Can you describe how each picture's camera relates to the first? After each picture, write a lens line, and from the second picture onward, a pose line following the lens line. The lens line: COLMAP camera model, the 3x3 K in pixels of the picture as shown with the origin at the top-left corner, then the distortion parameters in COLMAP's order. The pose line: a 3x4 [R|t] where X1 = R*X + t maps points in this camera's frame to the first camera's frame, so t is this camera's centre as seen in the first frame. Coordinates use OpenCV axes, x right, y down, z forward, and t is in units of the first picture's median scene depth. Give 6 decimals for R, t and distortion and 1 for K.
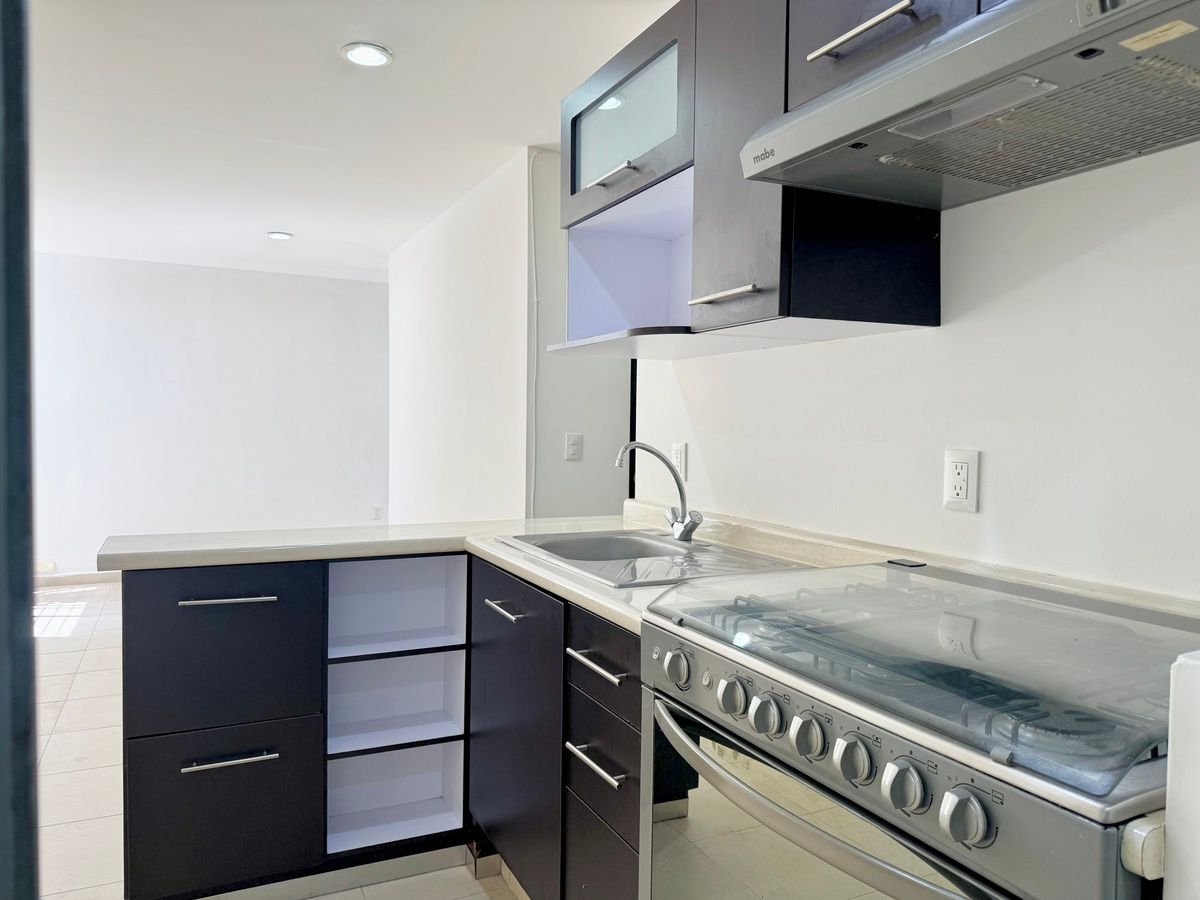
lens RADIAL K [[856.0, 0, 600.0], [0, 856.0, 450.0], [0, 0, 1]] dist [0.115762, -0.178392]
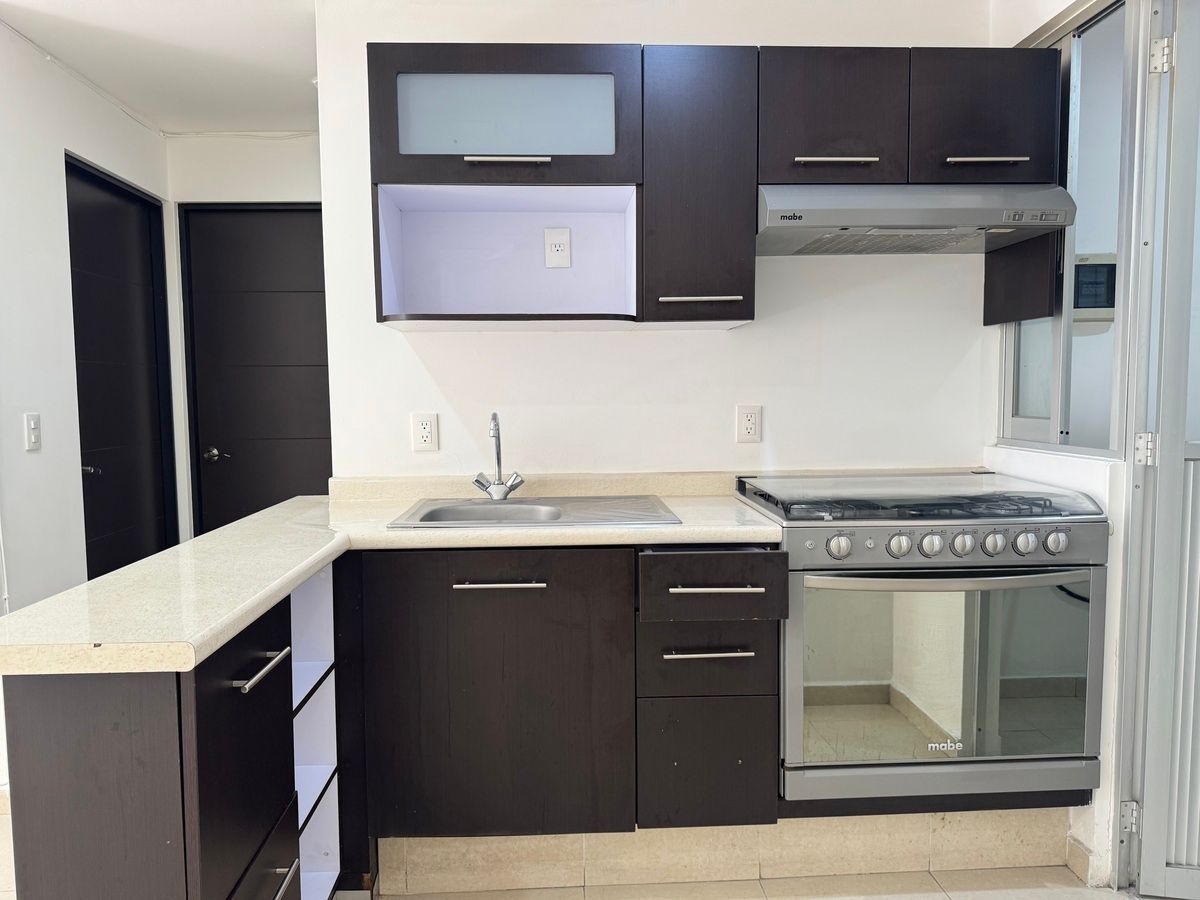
lens RADIAL K [[854.6, 0, 600.0], [0, 854.6, 450.0], [0, 0, 1]] dist [0.047173, -0.063261]
pose [[0.380586, -0.081103, 0.921182, -0.950733], [0.046451, 0.996566, 0.068548, -0.030935], [-0.923578, 0.016701, 0.383047, 0.512357]]
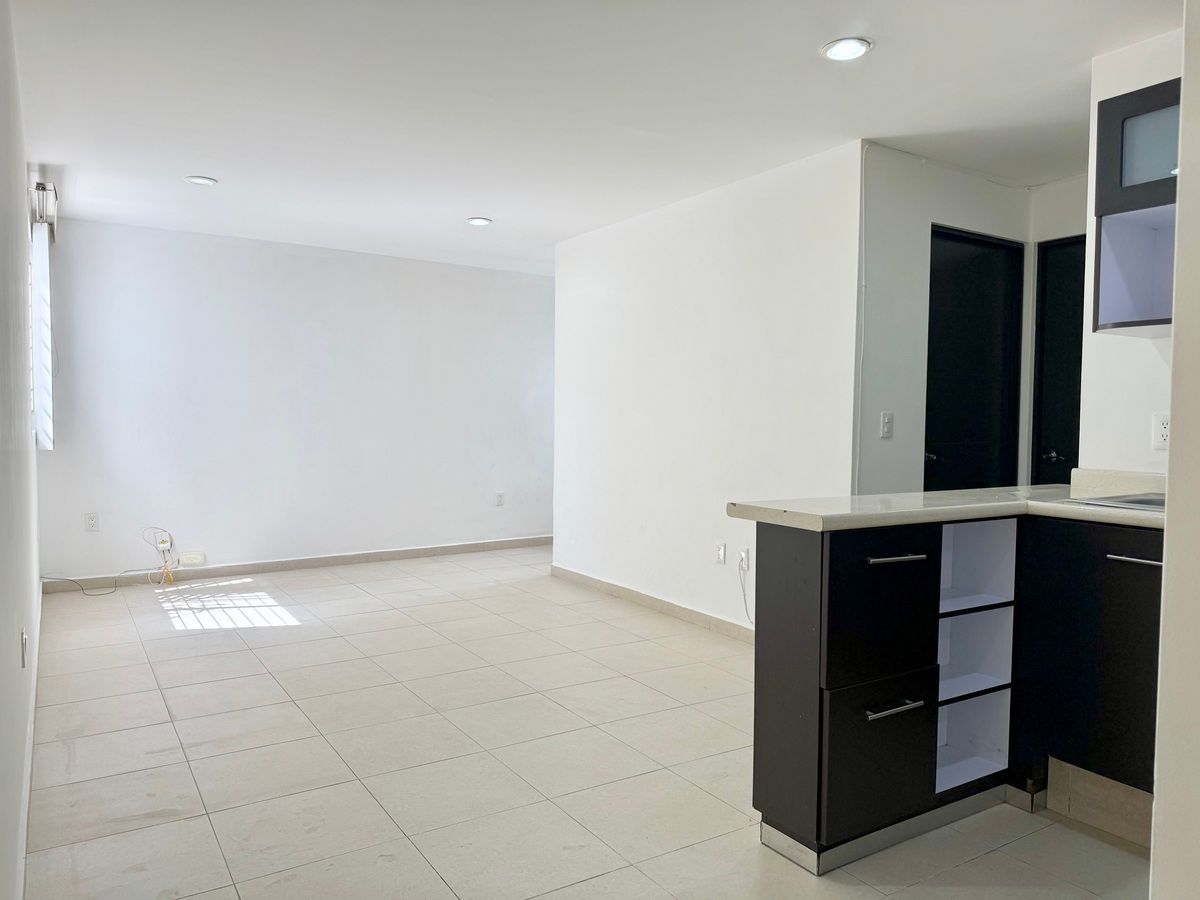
lens RADIAL K [[854.6, 0, 600.0], [0, 854.6, 450.0], [0, 0, 1]] dist [0.047173, -0.063261]
pose [[0.992350, -0.007931, 0.123204, -0.932392], [0.007121, 0.999950, 0.007012, 0.030384], [-0.123254, -0.006081, 0.992357, -0.001821]]
